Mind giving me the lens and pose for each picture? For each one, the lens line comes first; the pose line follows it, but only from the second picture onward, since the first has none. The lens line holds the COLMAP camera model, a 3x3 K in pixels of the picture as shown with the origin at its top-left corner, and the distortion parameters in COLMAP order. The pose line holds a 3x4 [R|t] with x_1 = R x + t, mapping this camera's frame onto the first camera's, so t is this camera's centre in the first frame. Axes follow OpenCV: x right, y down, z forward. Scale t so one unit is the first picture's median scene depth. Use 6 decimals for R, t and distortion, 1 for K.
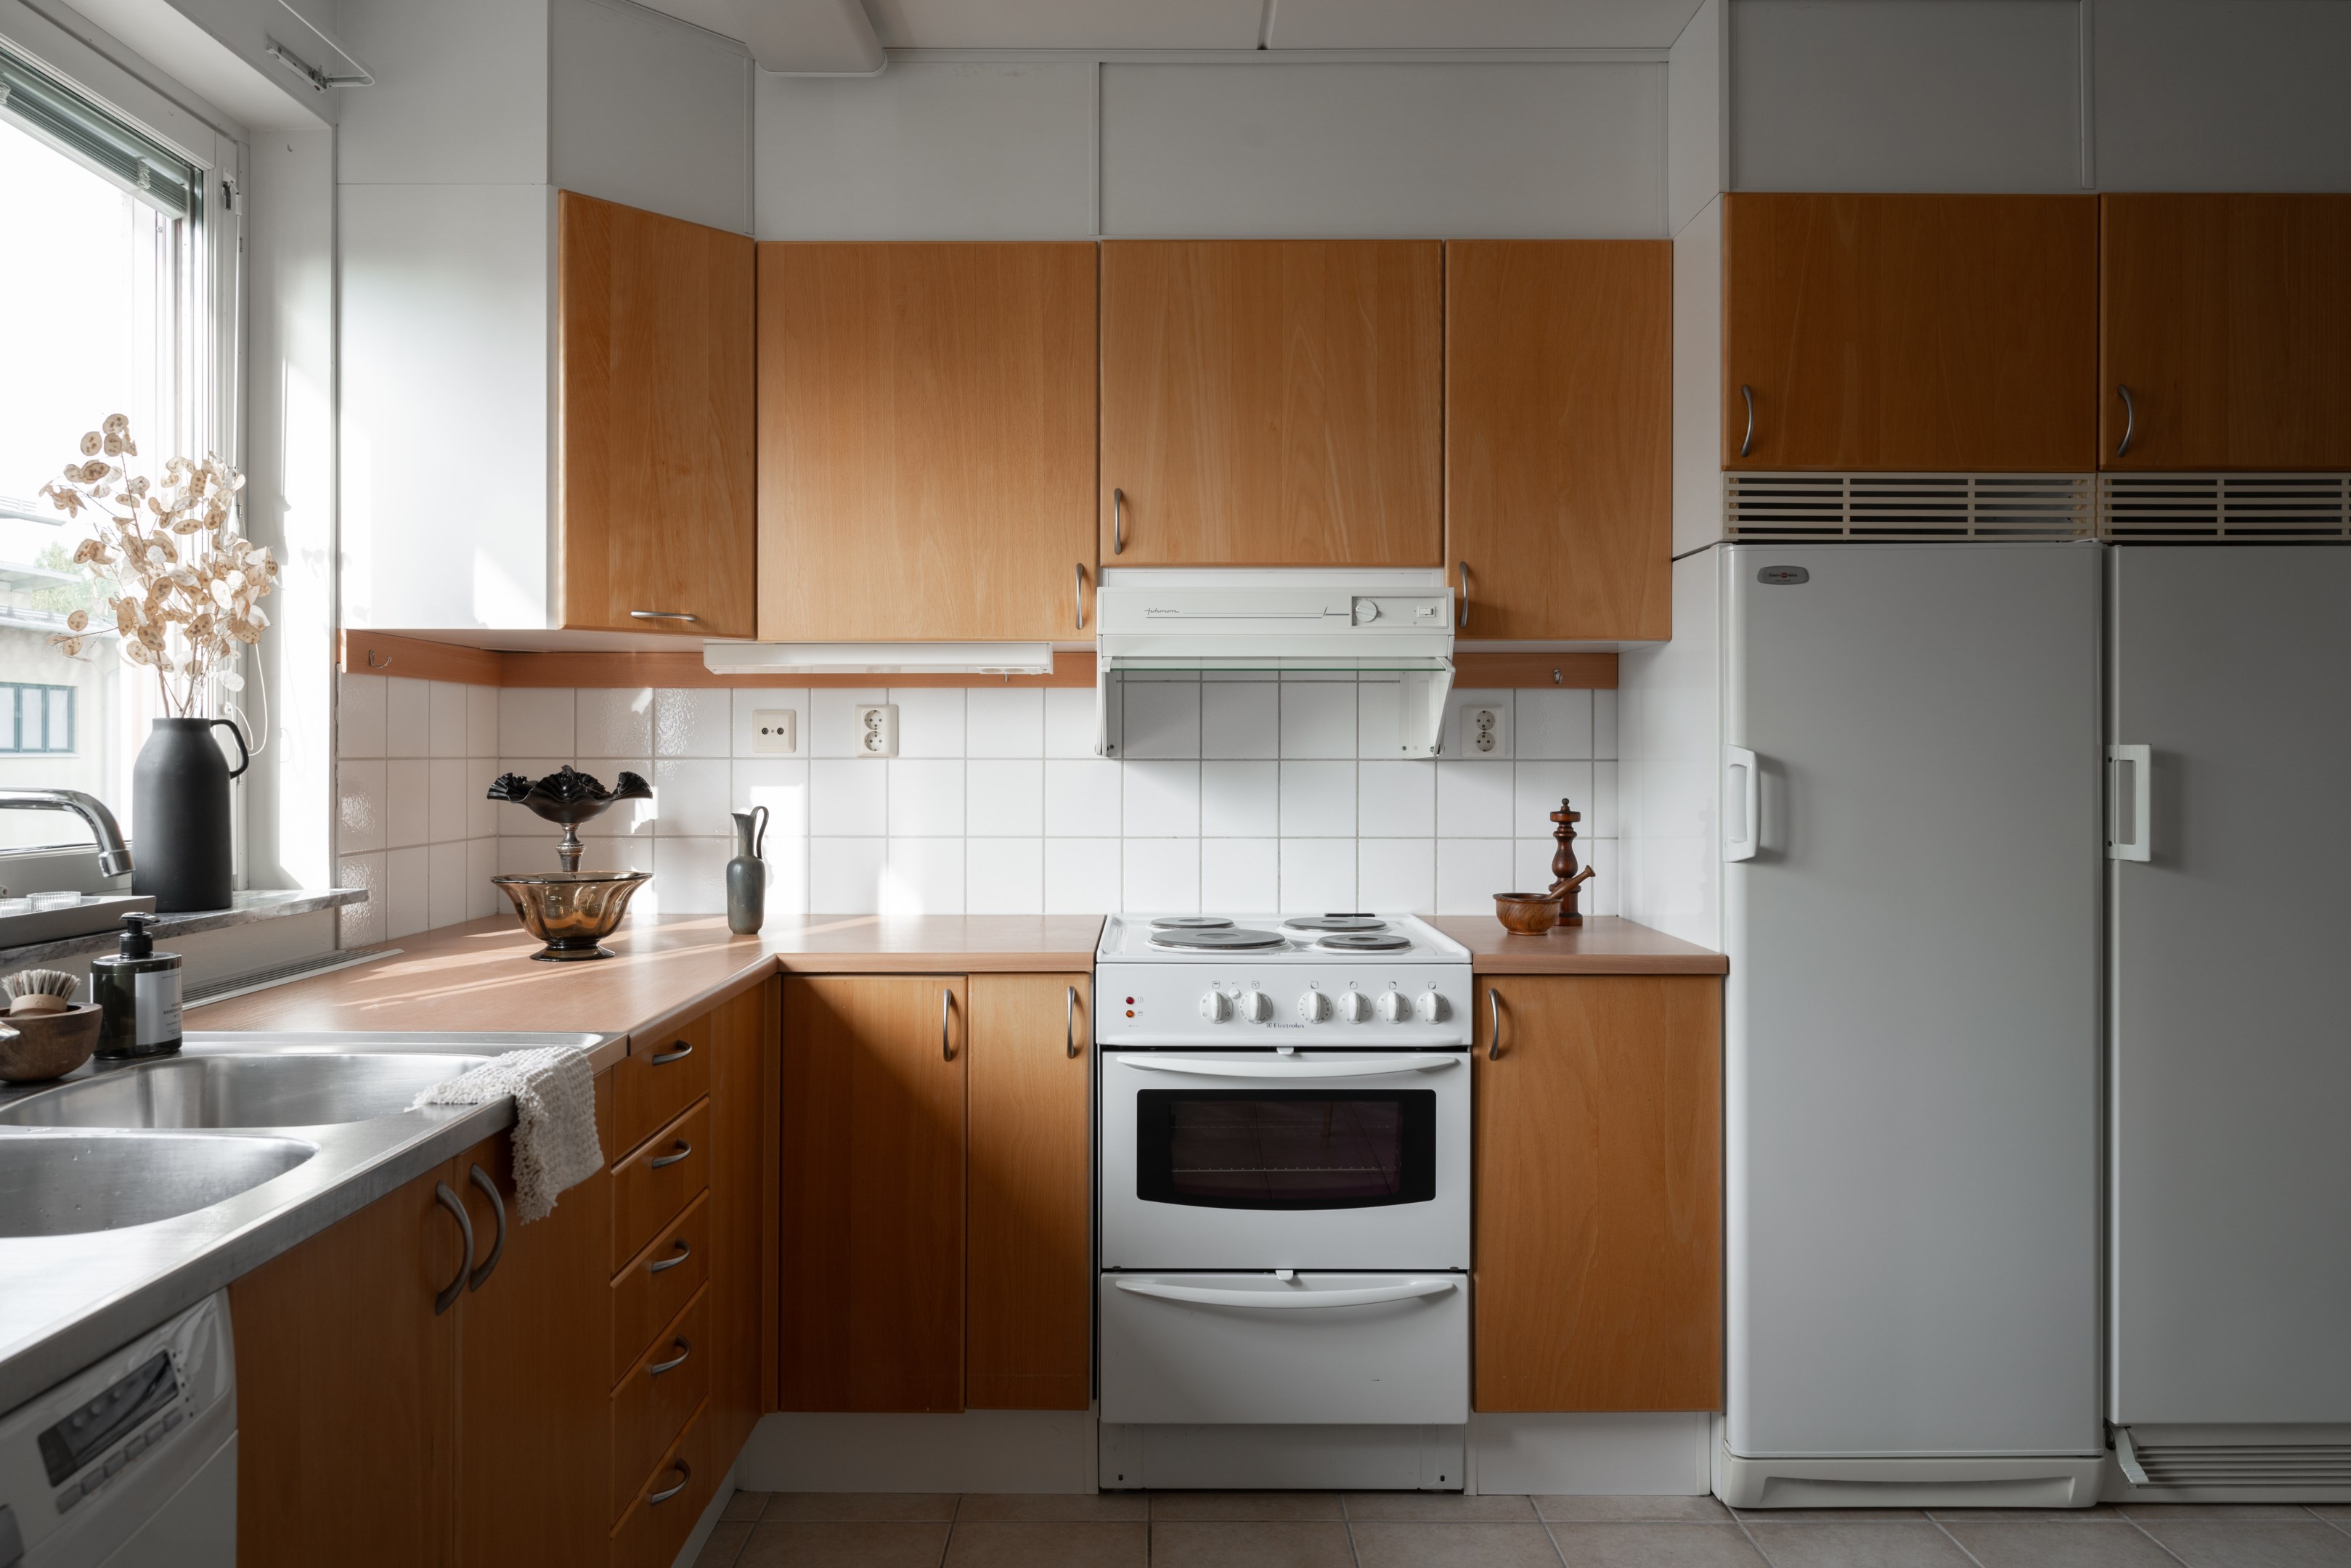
lens RADIAL K [[1554.5, 0, 1172.4], [0, 1554.5, 757.6], [0, 0, 1]] dist [-0.001412, -0.000604]
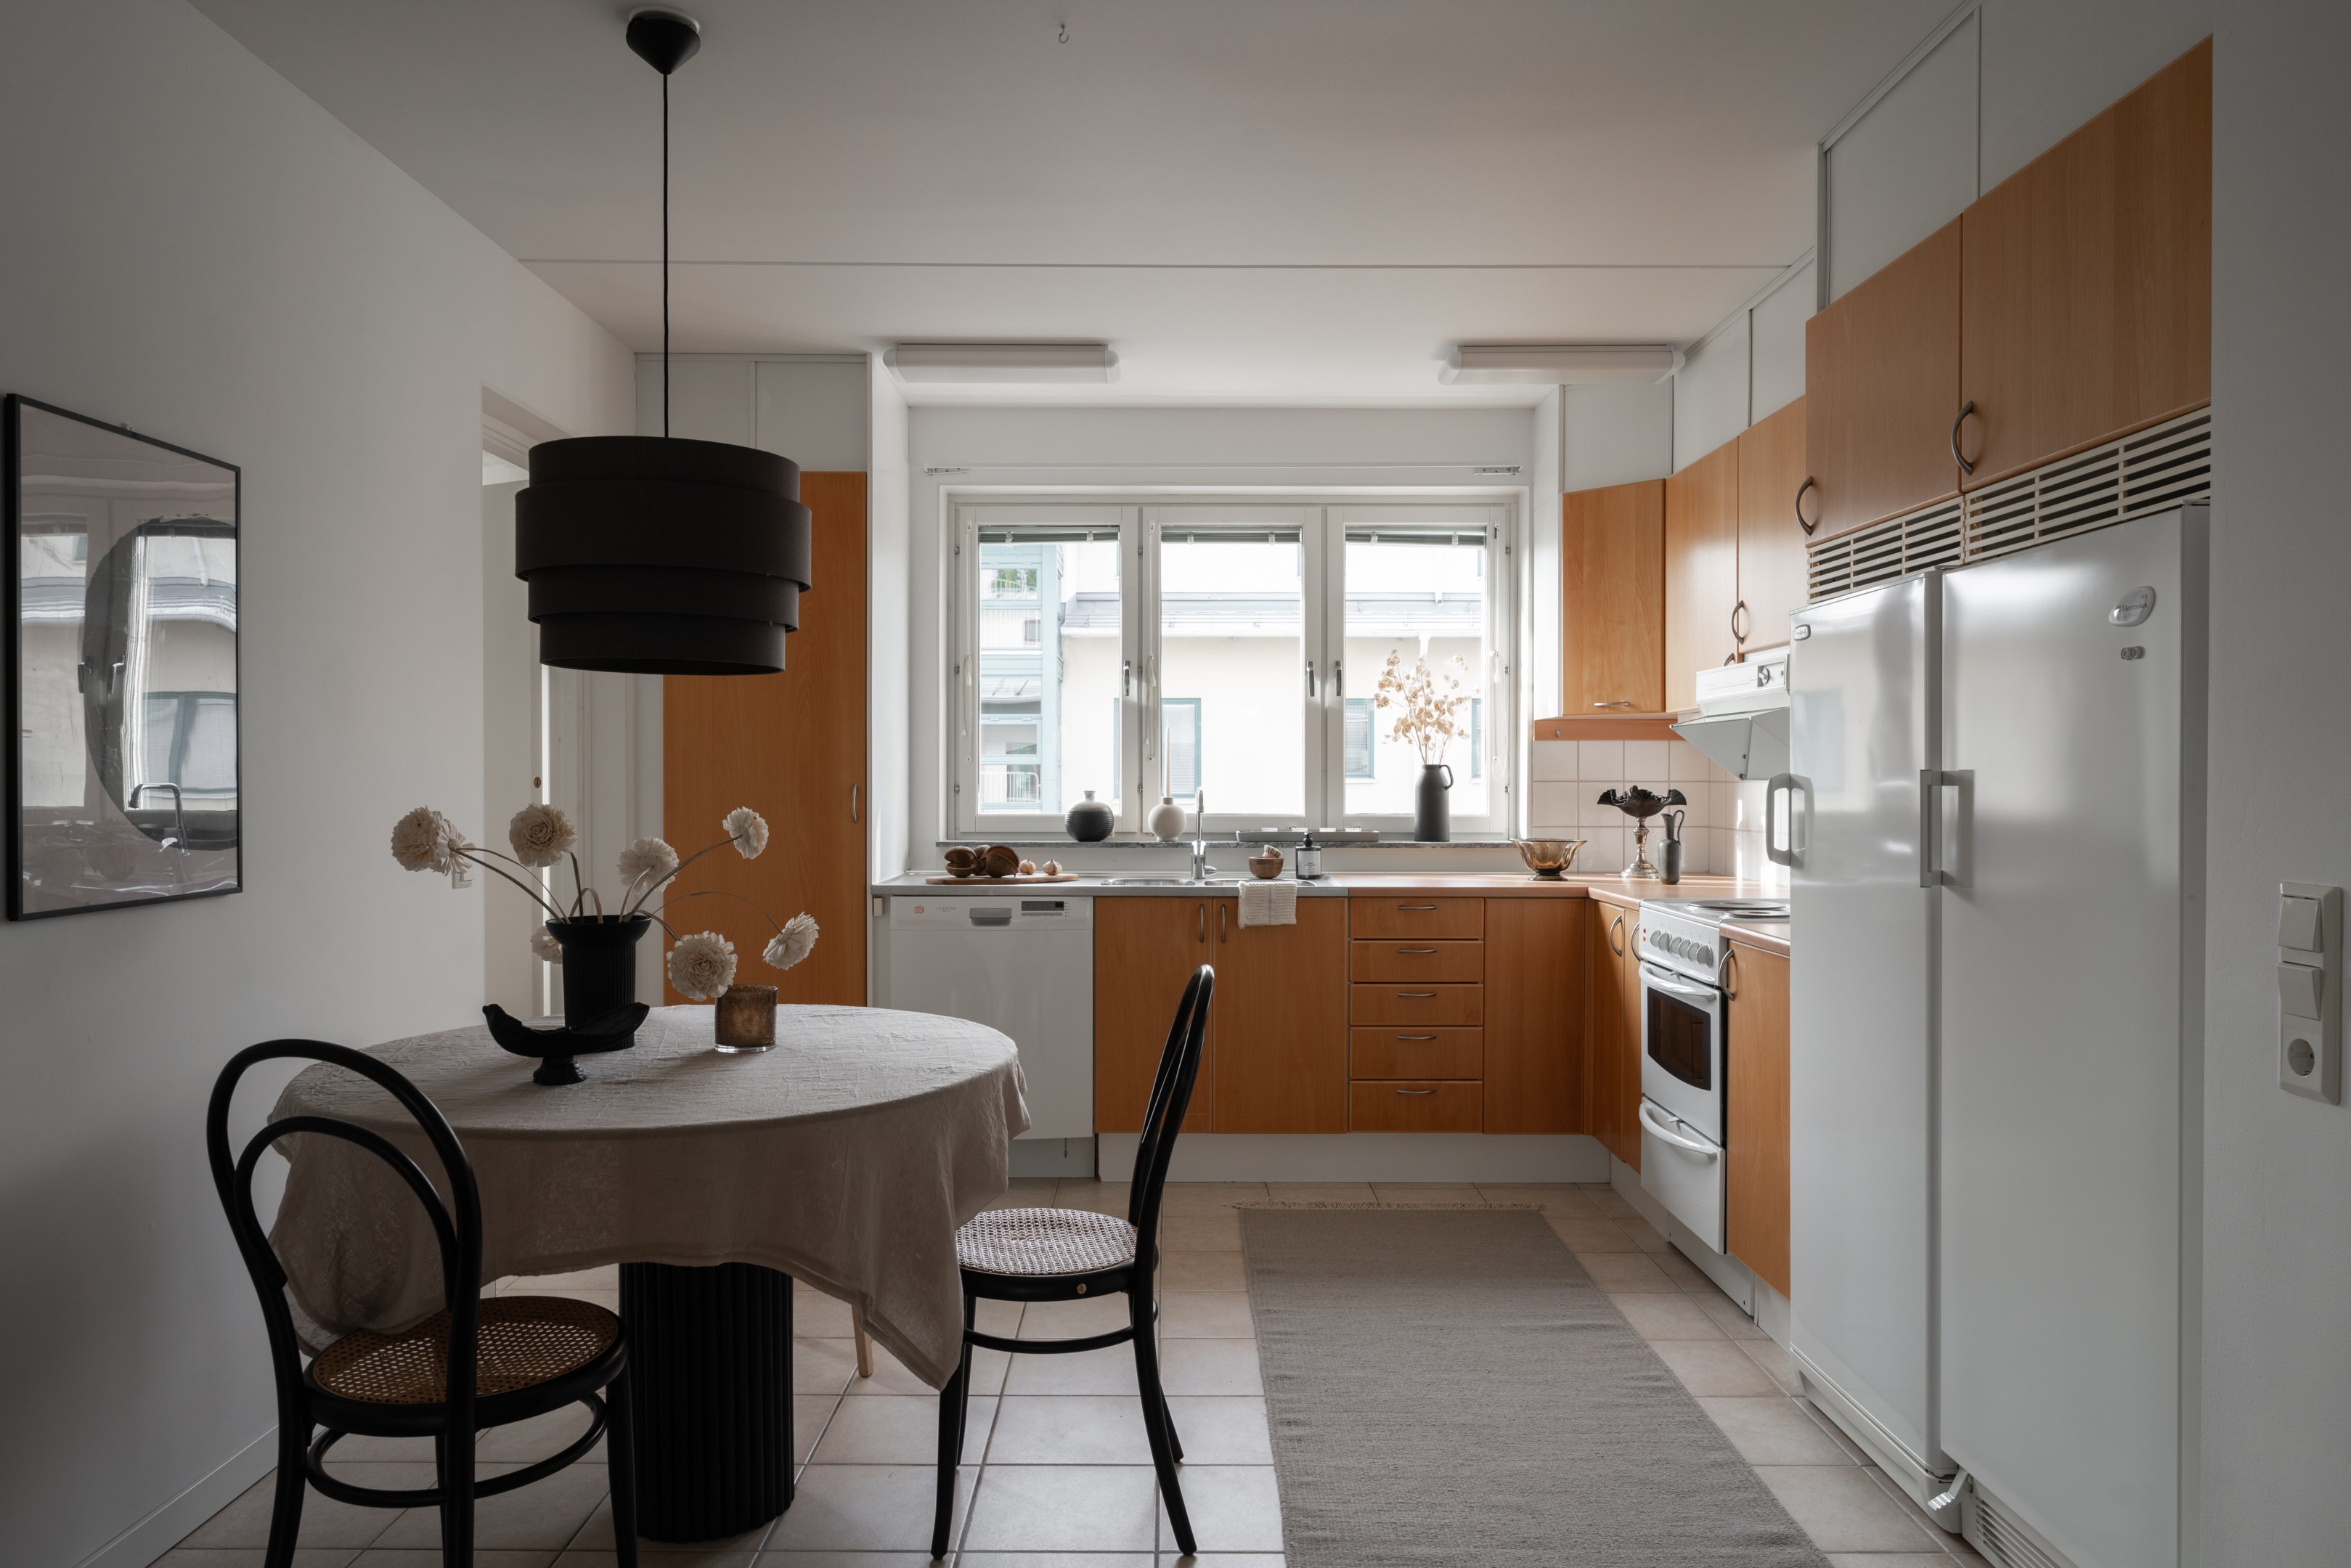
lens RADIAL K [[1579.6, 0, 1163.2], [0, 1579.6, 794.7], [0, 0, 1]] dist [0.006556, -0.003054]
pose [[-0.004998, 0.009878, -0.999939, 1.606482], [-0.000418, 0.999951, 0.009880, -0.002382], [0.999987, 0.000468, -0.004994, 0.497047]]
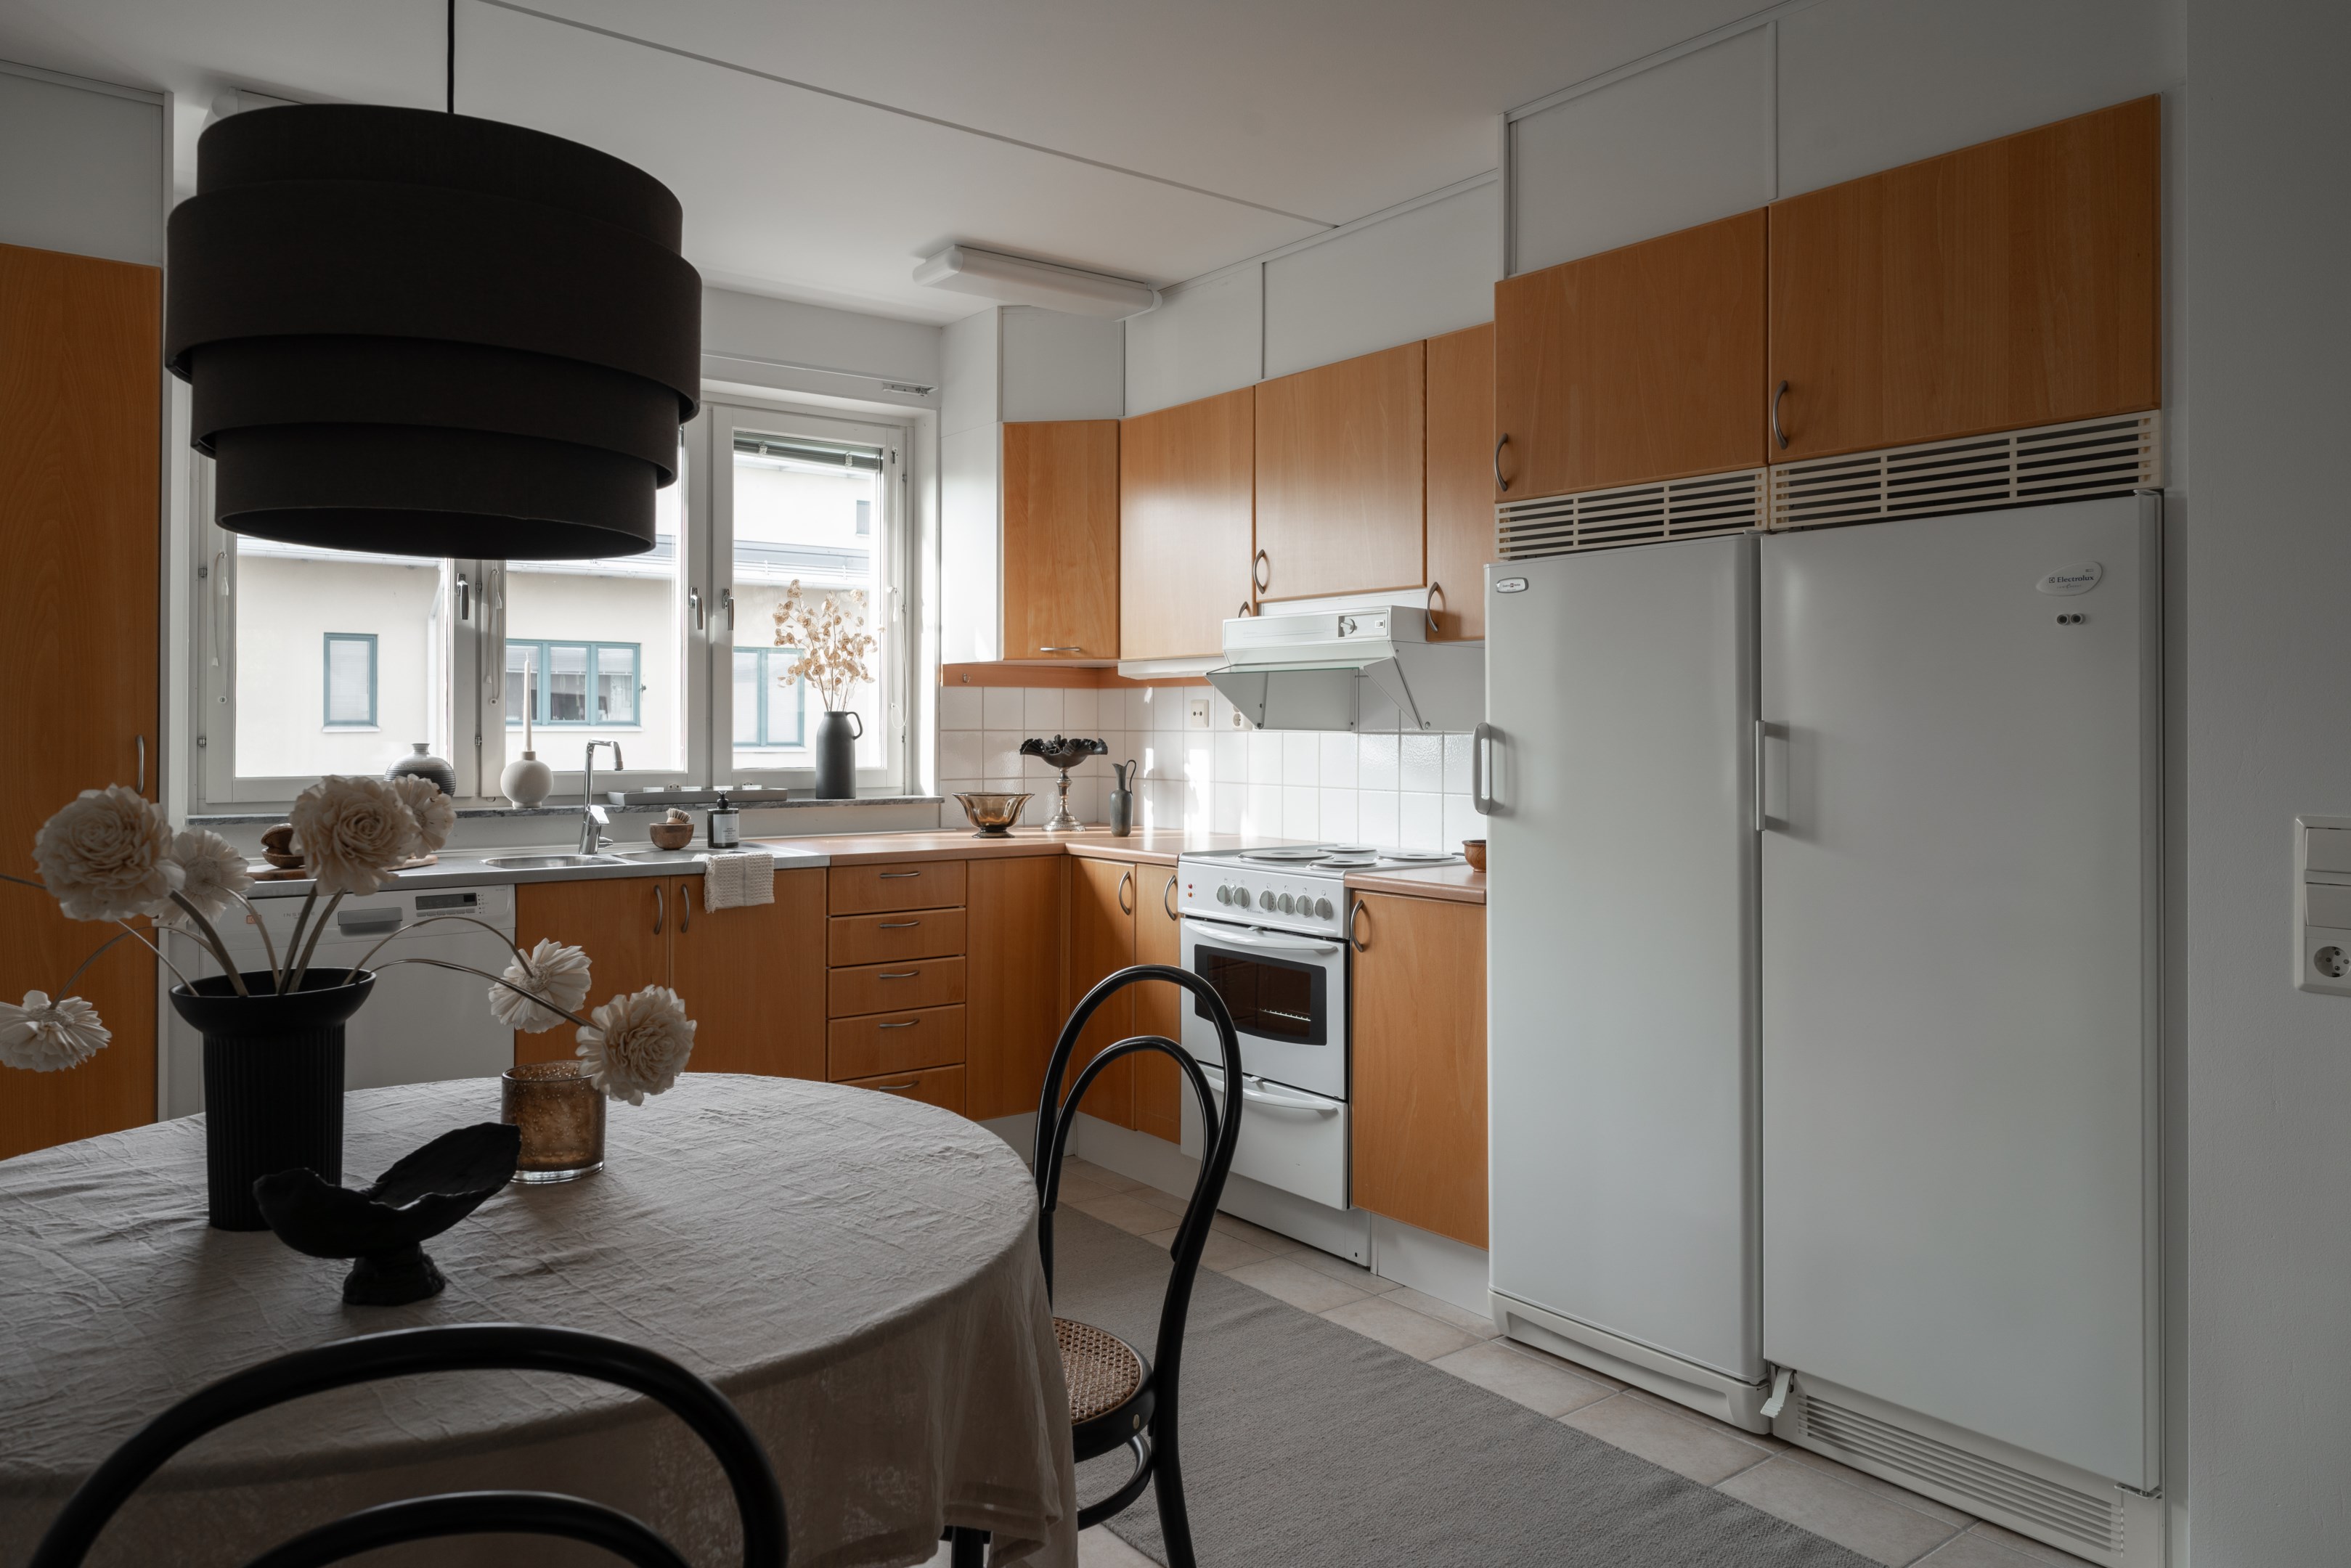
lens RADIAL K [[1591.6, 0, 1165.6], [0, 1591.6, 719.2], [0, 0, 1]] dist [0.002609, 0.001705]
pose [[0.605925, -0.003543, -0.795514, 1.215728], [-0.001383, 0.999984, -0.005508, -0.002995], [0.795520, 0.004438, 0.605911, 0.008275]]
